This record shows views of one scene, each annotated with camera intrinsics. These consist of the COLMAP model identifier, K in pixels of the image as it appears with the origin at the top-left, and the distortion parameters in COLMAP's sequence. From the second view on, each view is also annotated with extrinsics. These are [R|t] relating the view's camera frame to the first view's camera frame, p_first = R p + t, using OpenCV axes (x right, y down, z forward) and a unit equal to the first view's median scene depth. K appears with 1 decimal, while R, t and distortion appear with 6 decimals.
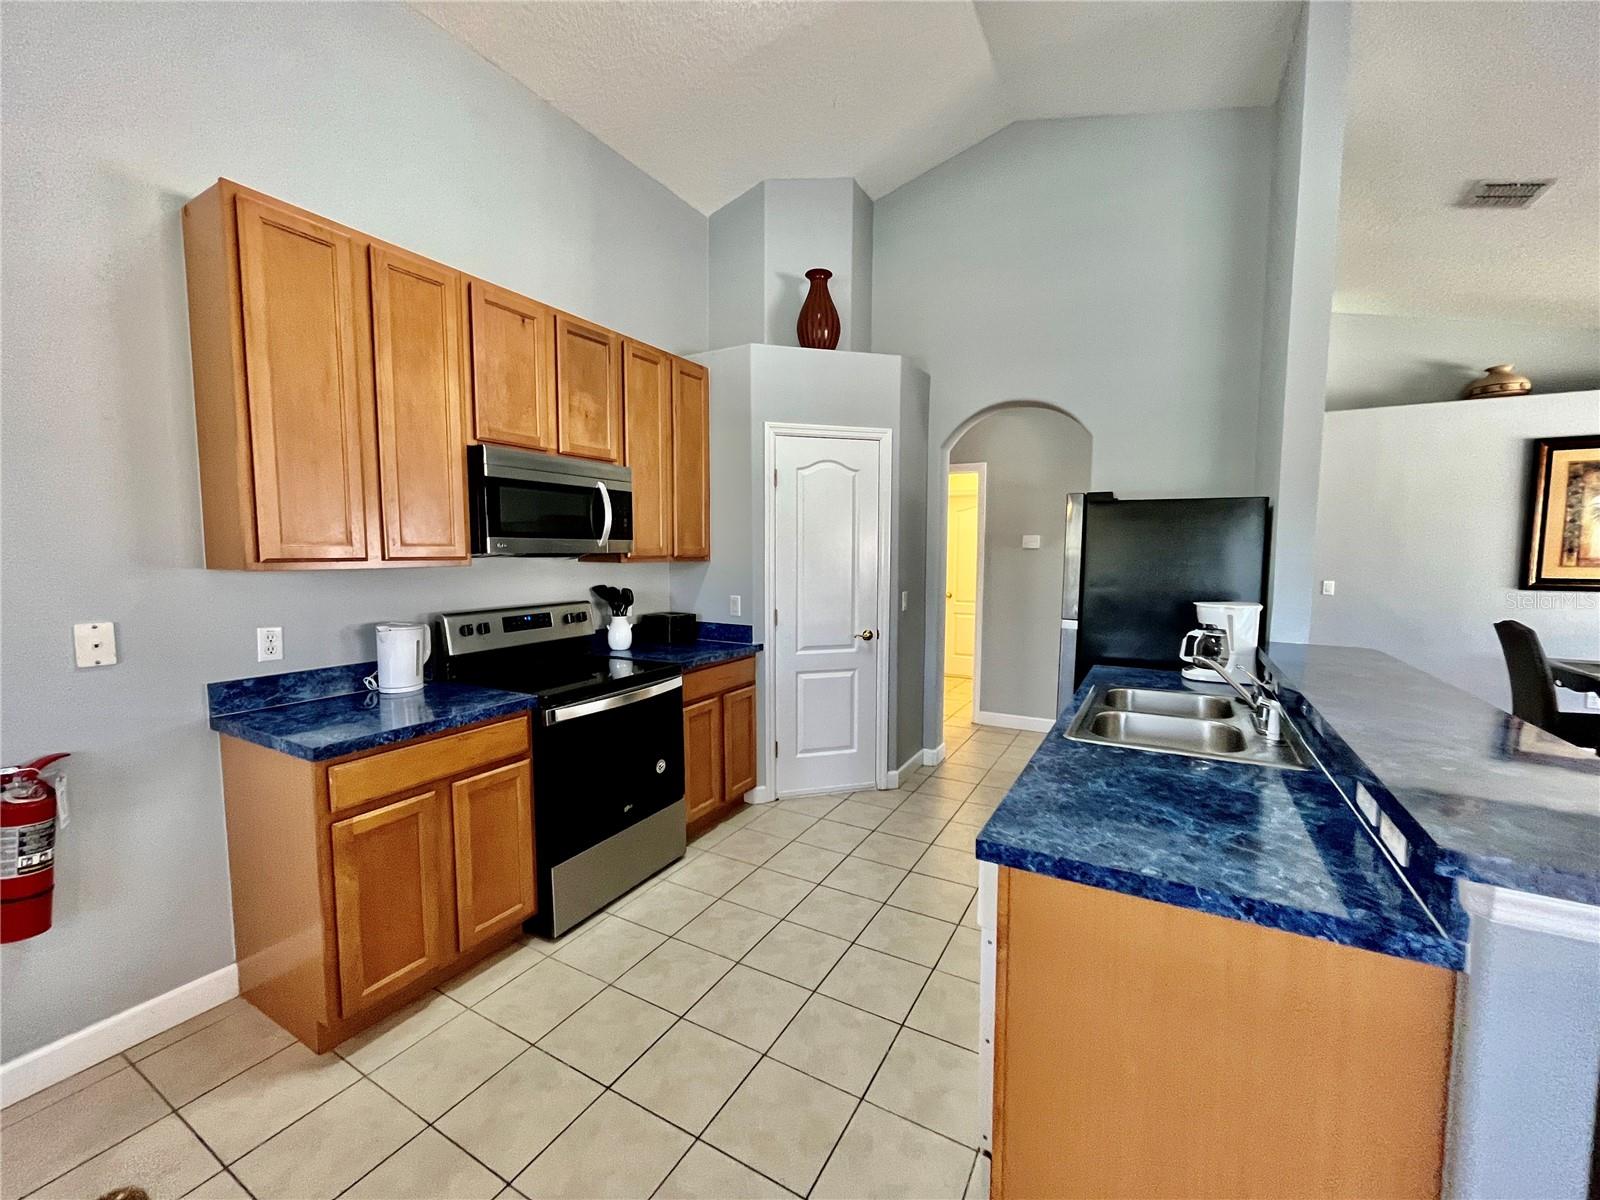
lens RADIAL K [[646.1, 0, 802.1], [0, 646.1, 609.0], [0, 0, 1]] dist [0.004878, 0.000122]
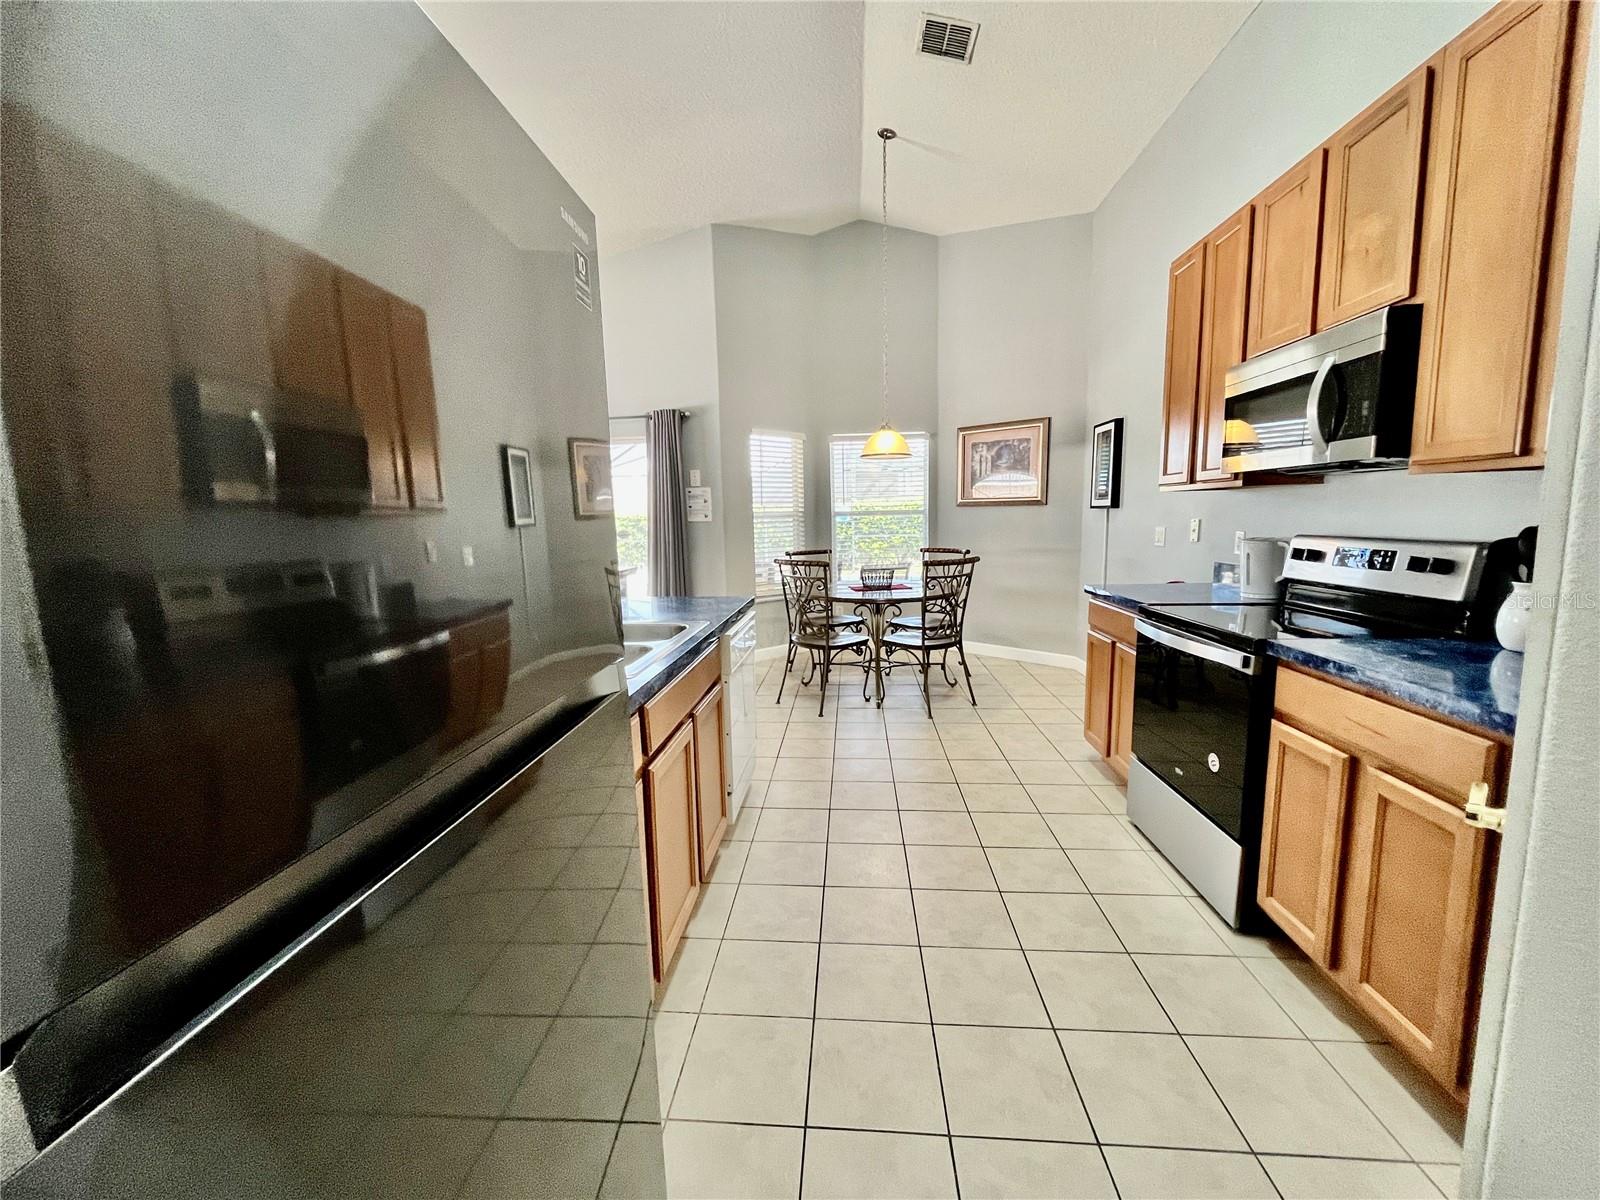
lens RADIAL K [[646.1, 0, 801.3], [0, 646.1, 596.5], [0, 0, 1]] dist [0.004878, 0.000122]
pose [[-0.907963, 0.077974, -0.411733, 0.469214], [-0.011008, 0.977759, 0.209443, -0.084299], [0.418906, 0.194698, -0.886910, 1.352685]]
